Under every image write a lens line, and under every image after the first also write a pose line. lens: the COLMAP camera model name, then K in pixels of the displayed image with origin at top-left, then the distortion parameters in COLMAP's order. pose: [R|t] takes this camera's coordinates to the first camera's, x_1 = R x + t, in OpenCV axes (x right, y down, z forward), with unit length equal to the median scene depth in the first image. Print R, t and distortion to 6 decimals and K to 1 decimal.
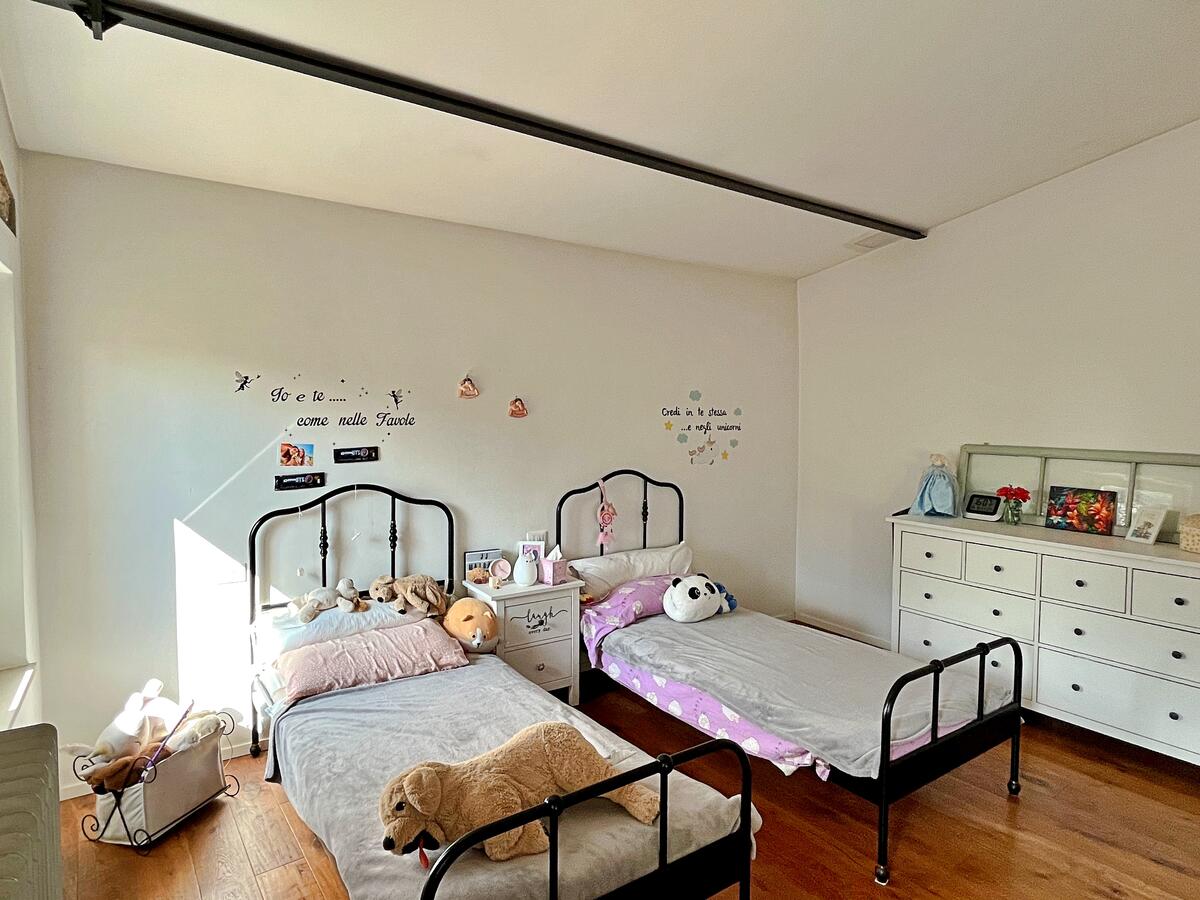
lens RADIAL K [[675.4, 0, 603.0], [0, 675.4, 448.4], [0, 0, 1]] dist [-0.004255, 0.002512]
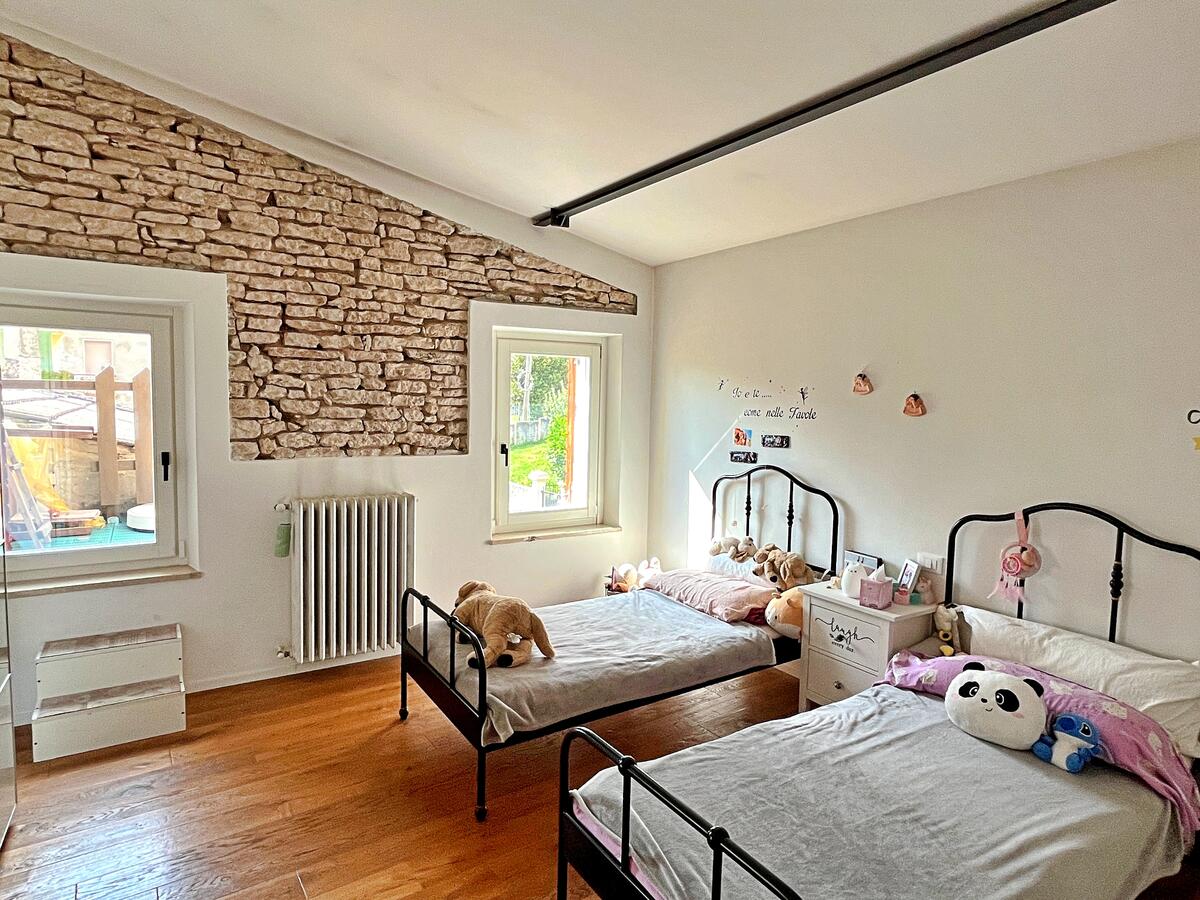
lens RADIAL K [[675.4, 0, 602.9], [0, 675.4, 448.0], [0, 0, 1]] dist [-0.004255, 0.002512]
pose [[-0.004758, 0.058475, -0.998278, 0.860005], [-0.095104, 0.993737, 0.058663, -0.020788], [0.995456, 0.095219, 0.000833, 0.699289]]
